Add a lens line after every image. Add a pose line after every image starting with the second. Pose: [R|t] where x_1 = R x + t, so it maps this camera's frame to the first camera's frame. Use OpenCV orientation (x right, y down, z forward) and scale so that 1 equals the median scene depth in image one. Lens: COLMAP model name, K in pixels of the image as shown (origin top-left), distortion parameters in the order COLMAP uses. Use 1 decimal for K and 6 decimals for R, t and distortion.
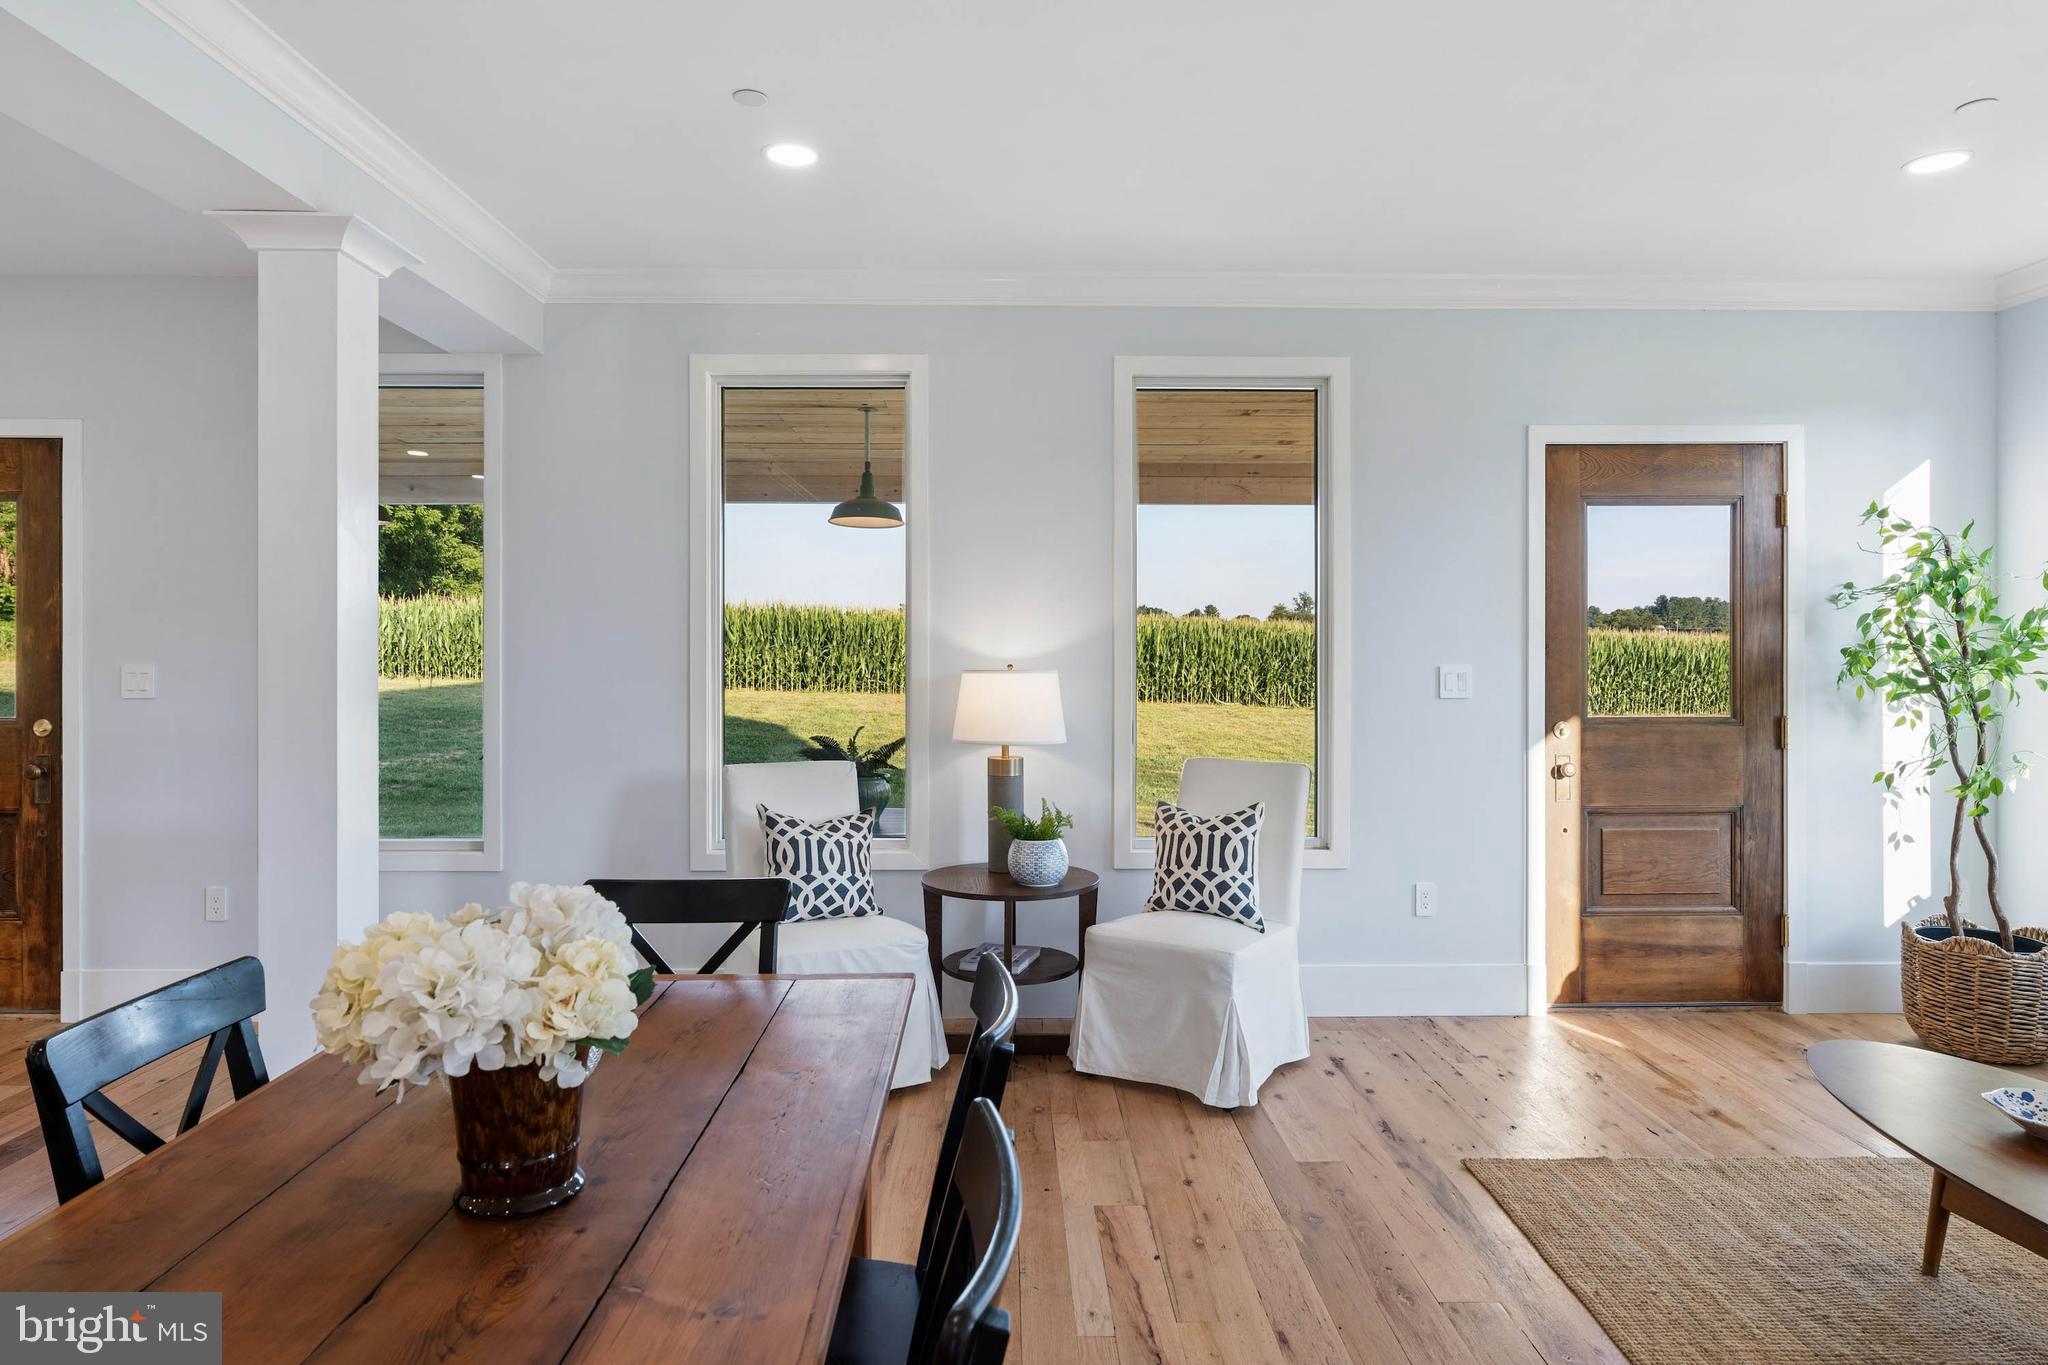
lens RADIAL K [[1216.6, 0, 1016.5], [0, 1216.6, 662.6], [0, 0, 1]] dist [0.003532, 0.000924]
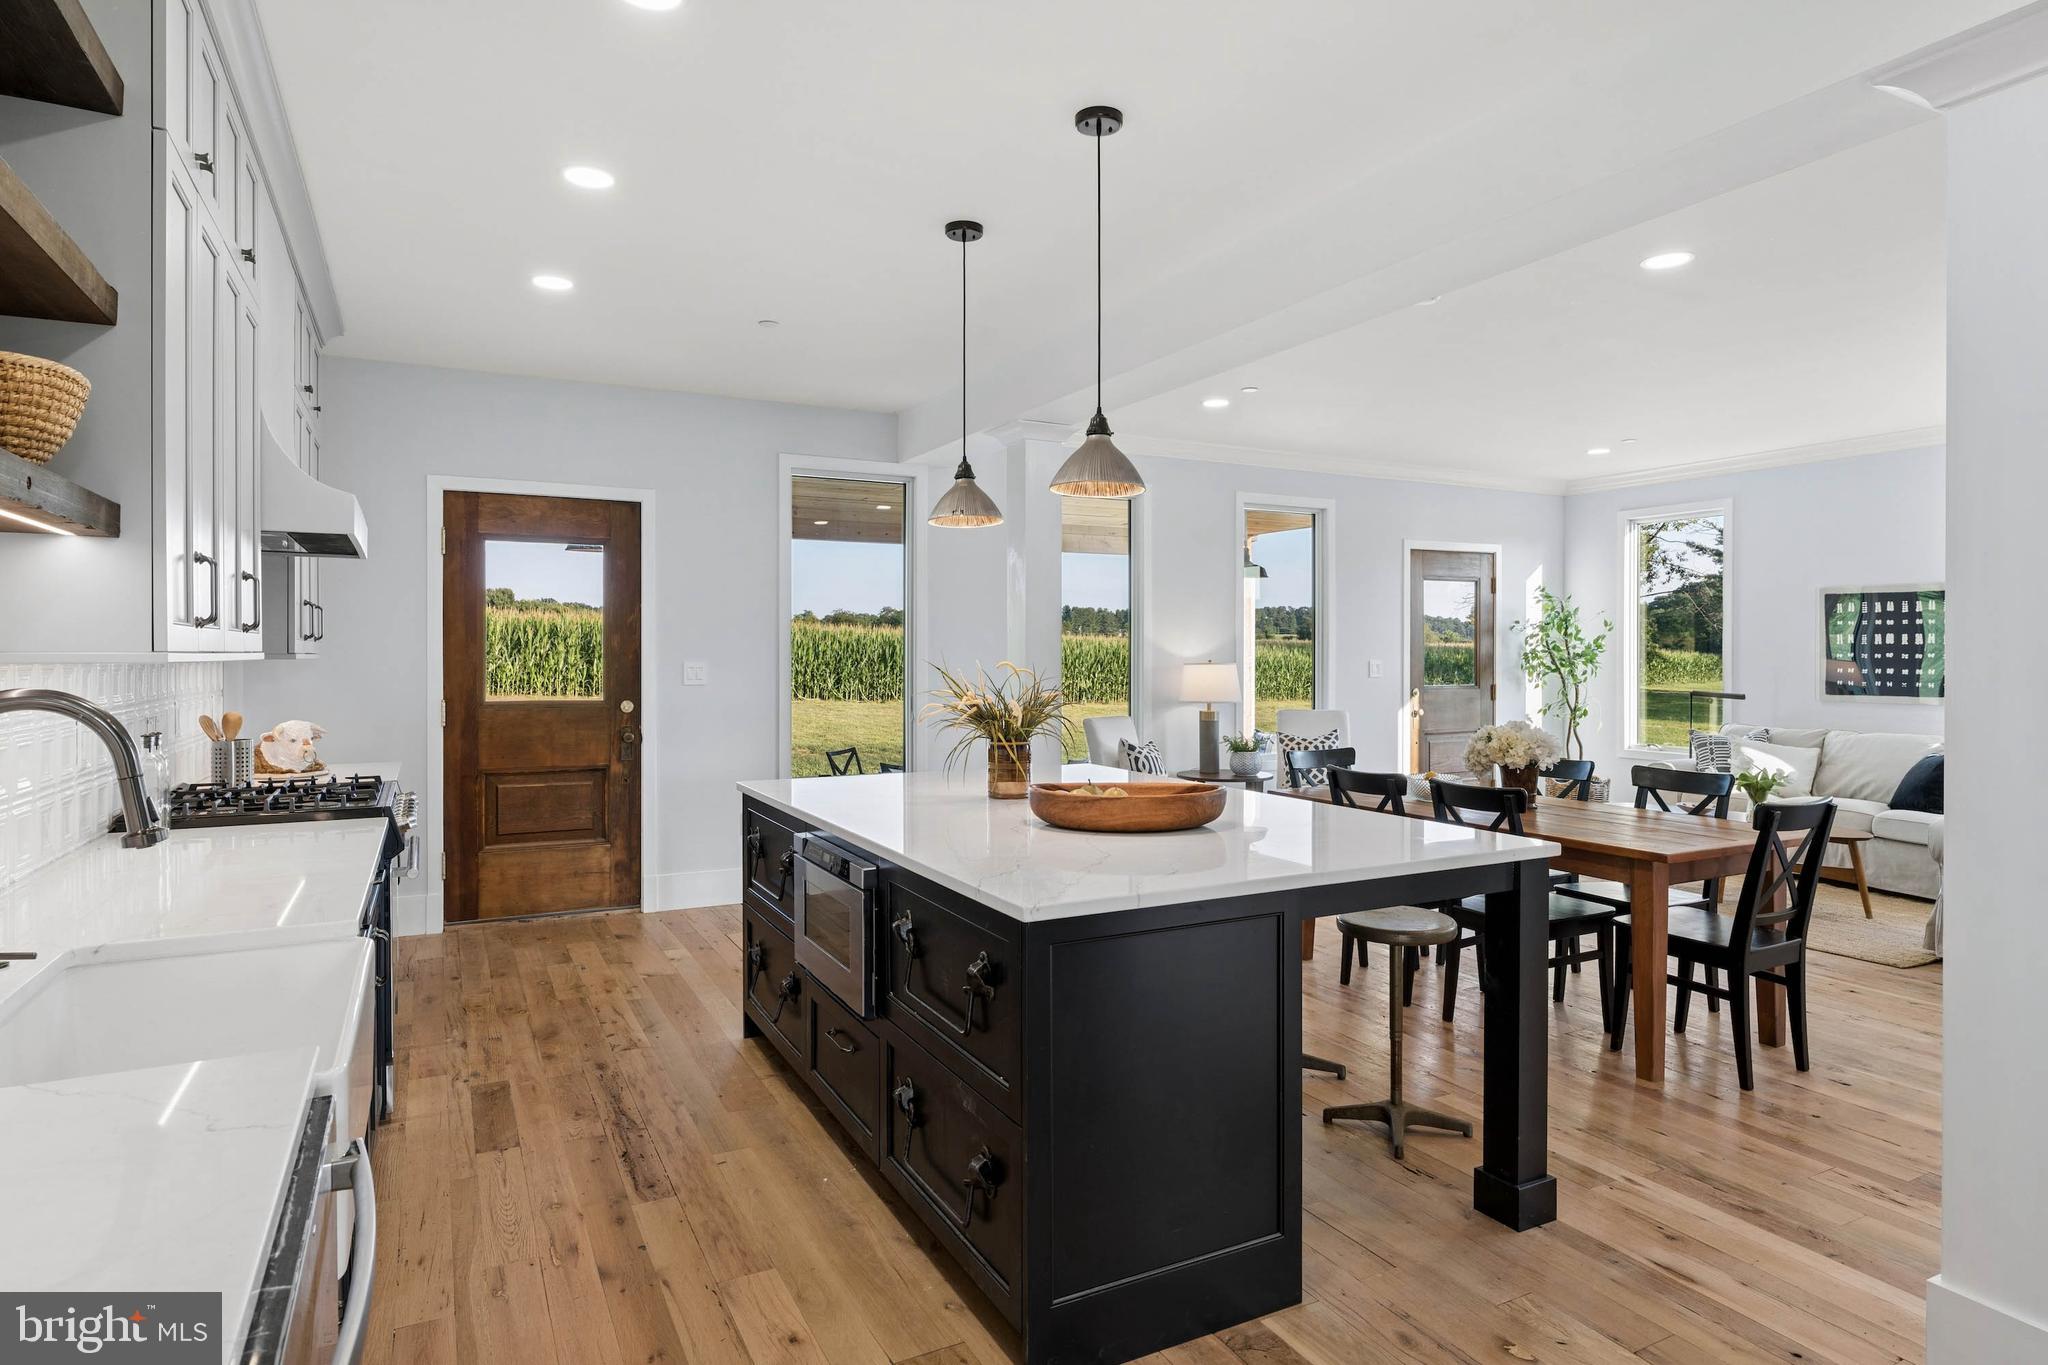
lens RADIAL K [[1187.1, 0, 1038.4], [0, 1187.1, 662.5], [0, 0, 1]] dist [0.002404, 0.000157]
pose [[0.885363, -0.002840, 0.464891, -1.052432], [0.003178, 0.999995, 0.000055, 0.004258], [-0.464889, 0.001429, 0.885368, -0.455089]]
